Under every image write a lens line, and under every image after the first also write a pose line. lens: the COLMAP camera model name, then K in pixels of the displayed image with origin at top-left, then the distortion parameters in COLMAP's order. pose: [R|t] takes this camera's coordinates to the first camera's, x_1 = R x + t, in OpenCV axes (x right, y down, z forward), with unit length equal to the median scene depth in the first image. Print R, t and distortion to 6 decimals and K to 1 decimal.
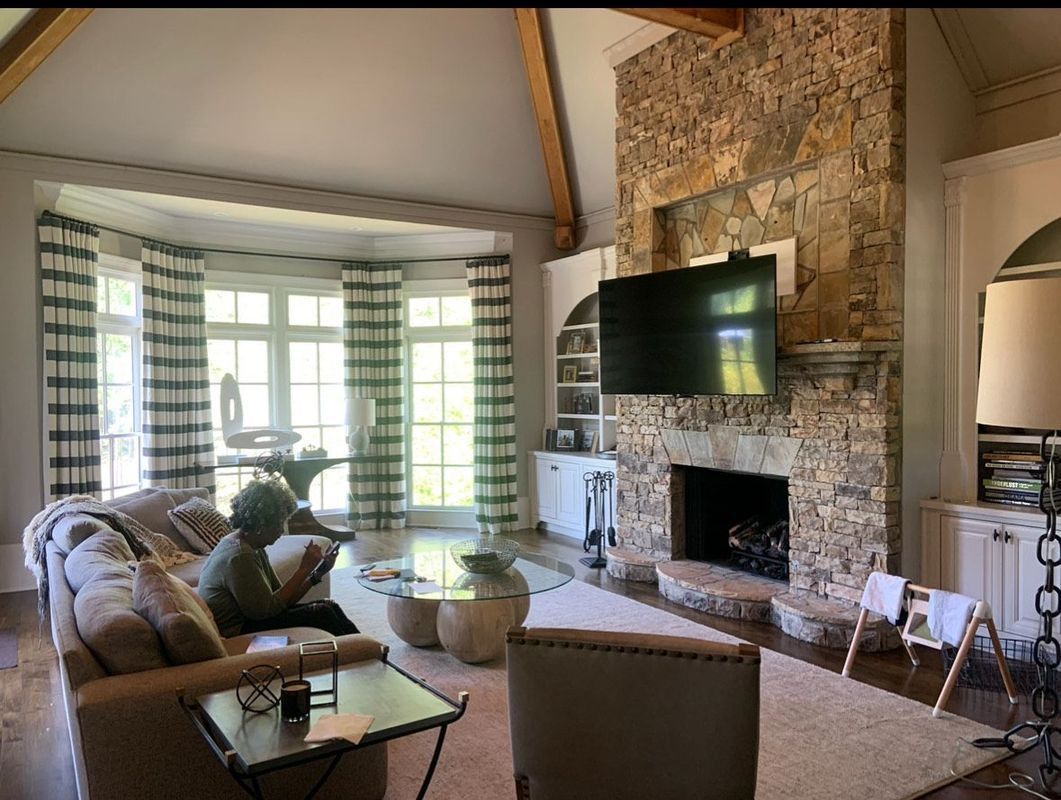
lens RADIAL K [[811.9, 0, 530.7], [0, 811.9, 406.8], [0, 0, 1]] dist [0.090777, -0.107574]
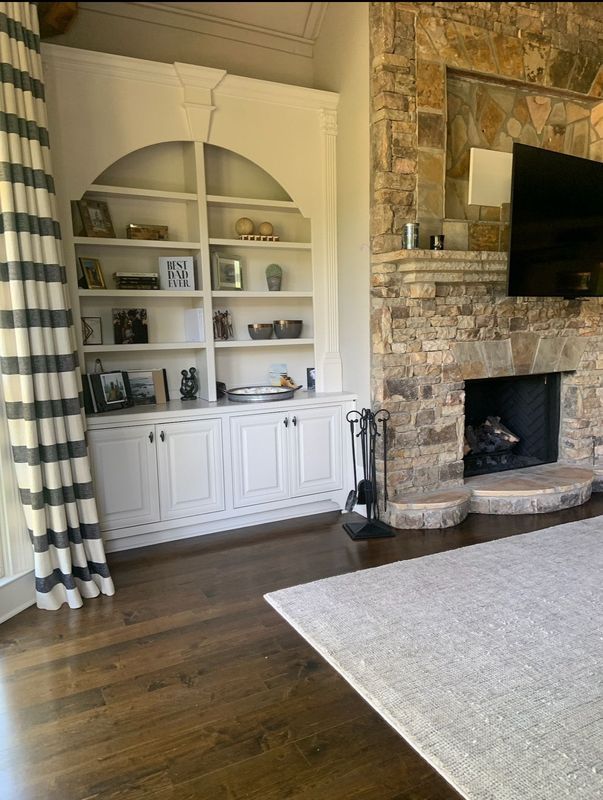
lens RADIAL K [[612.2, 0, 294.2], [0, 612.2, 405.6], [0, 0, 1]] dist [0.090777, -0.107574]
pose [[0.070218, -0.129140, 0.989137, -0.523761], [0.045537, 0.990966, 0.126146, 0.003222], [-0.996492, 0.036184, 0.075464, 1.146460]]
